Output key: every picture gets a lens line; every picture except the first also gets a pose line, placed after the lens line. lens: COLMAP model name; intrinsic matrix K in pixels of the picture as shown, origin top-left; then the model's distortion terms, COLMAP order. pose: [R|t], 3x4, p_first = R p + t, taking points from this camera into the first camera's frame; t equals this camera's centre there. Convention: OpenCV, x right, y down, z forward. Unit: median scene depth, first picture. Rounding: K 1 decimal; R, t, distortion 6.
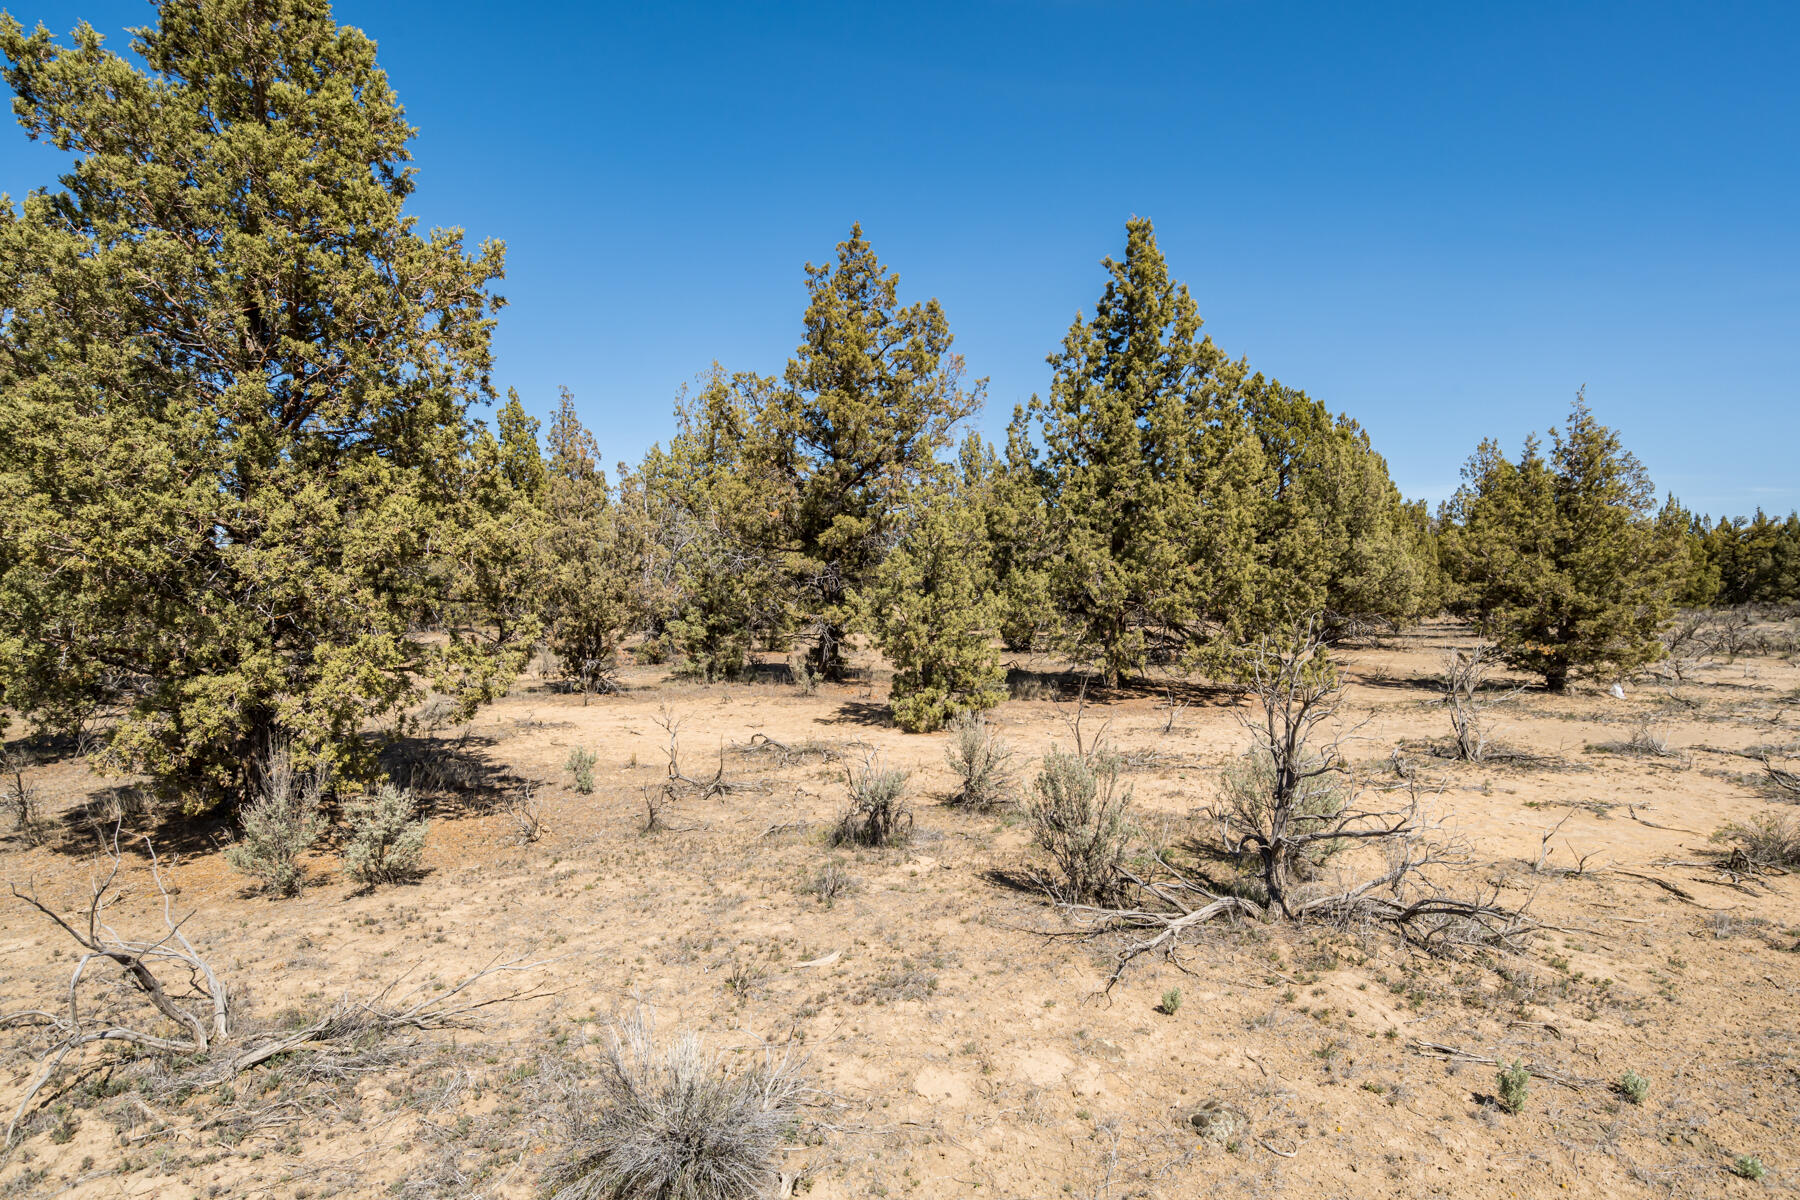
lens RADIAL K [[928.1, 0, 903.5], [0, 928.1, 603.4], [0, 0, 1]] dist [0.000534, 0.000807]
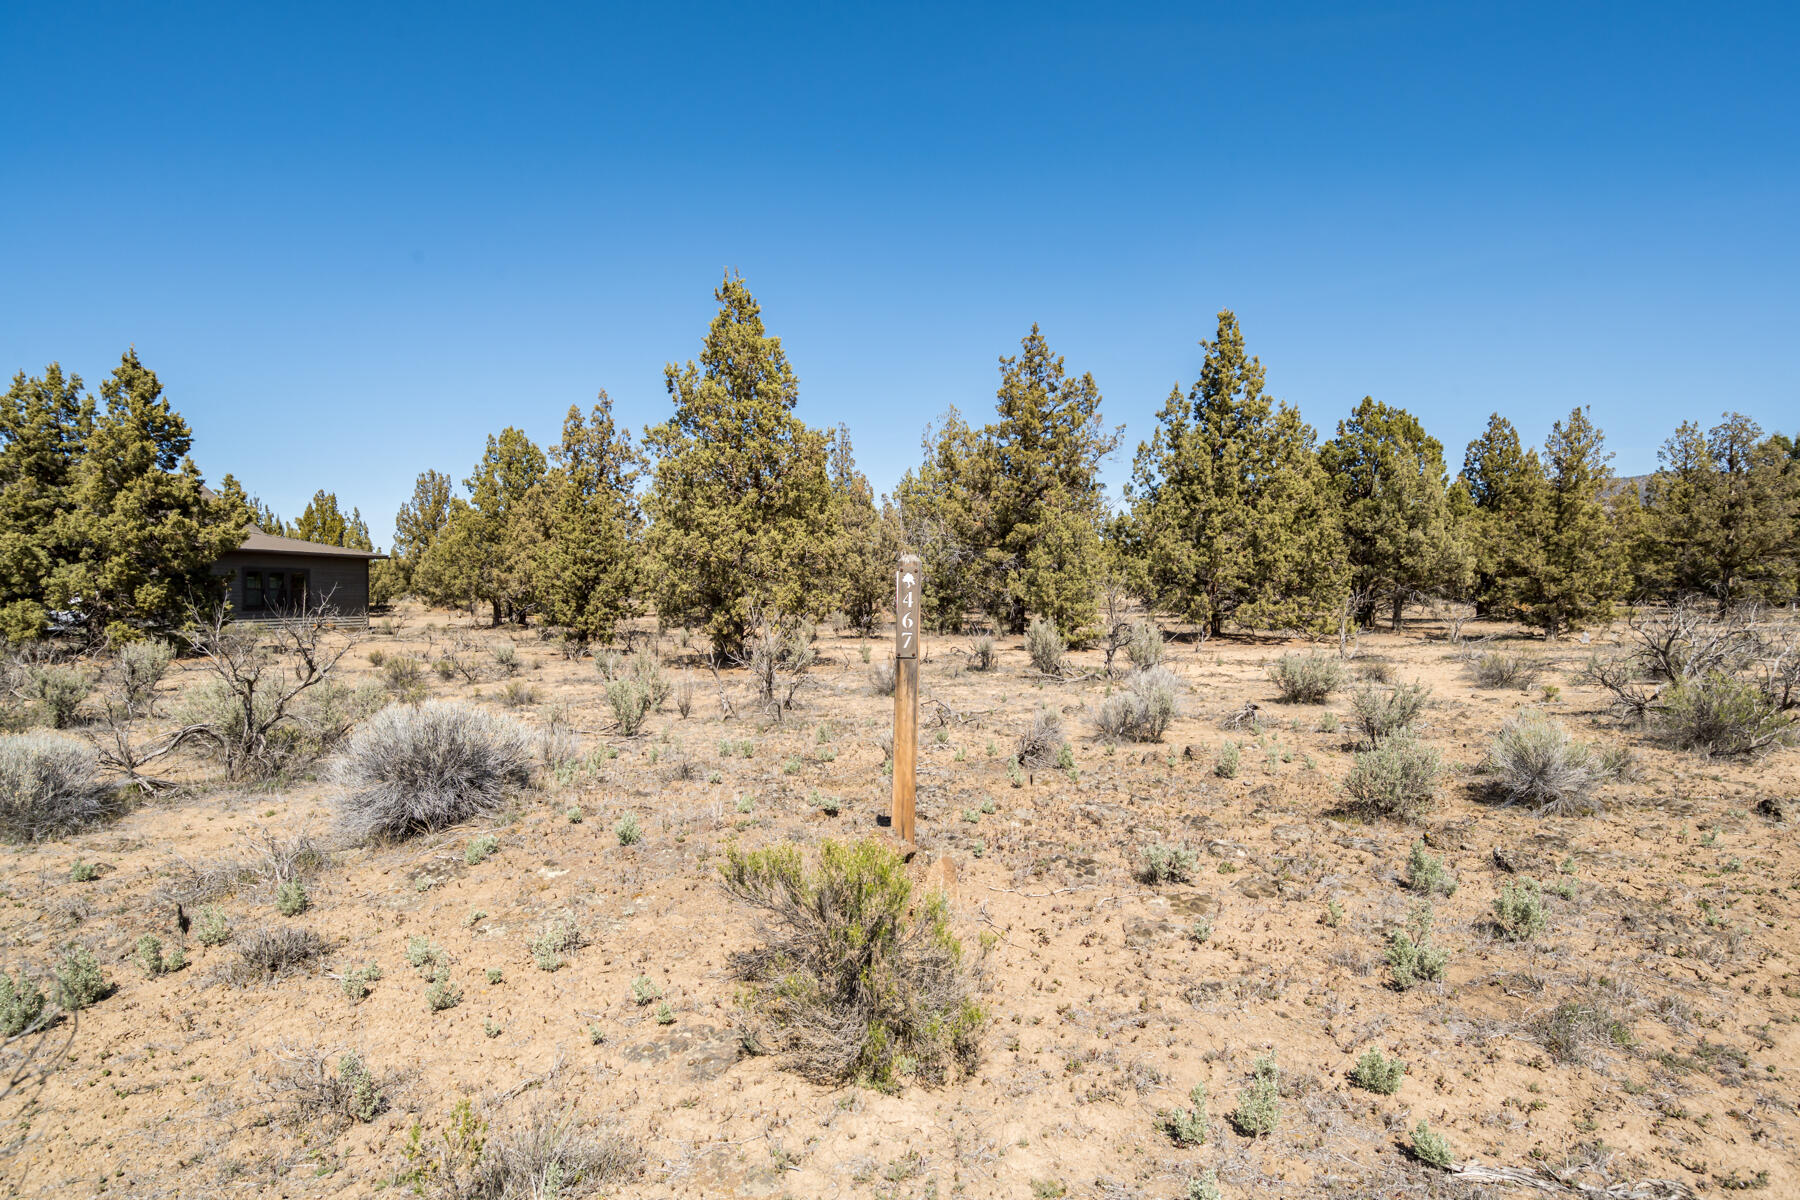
lens RADIAL K [[928.1, 0, 898.8], [0, 928.1, 598.1], [0, 0, 1]] dist [0.000534, 0.000807]
pose [[0.959973, -0.005943, -0.280028, 0.157735], [0.006668, 0.999976, 0.001635, 0.023477], [0.280011, -0.003437, 0.959991, -0.496178]]
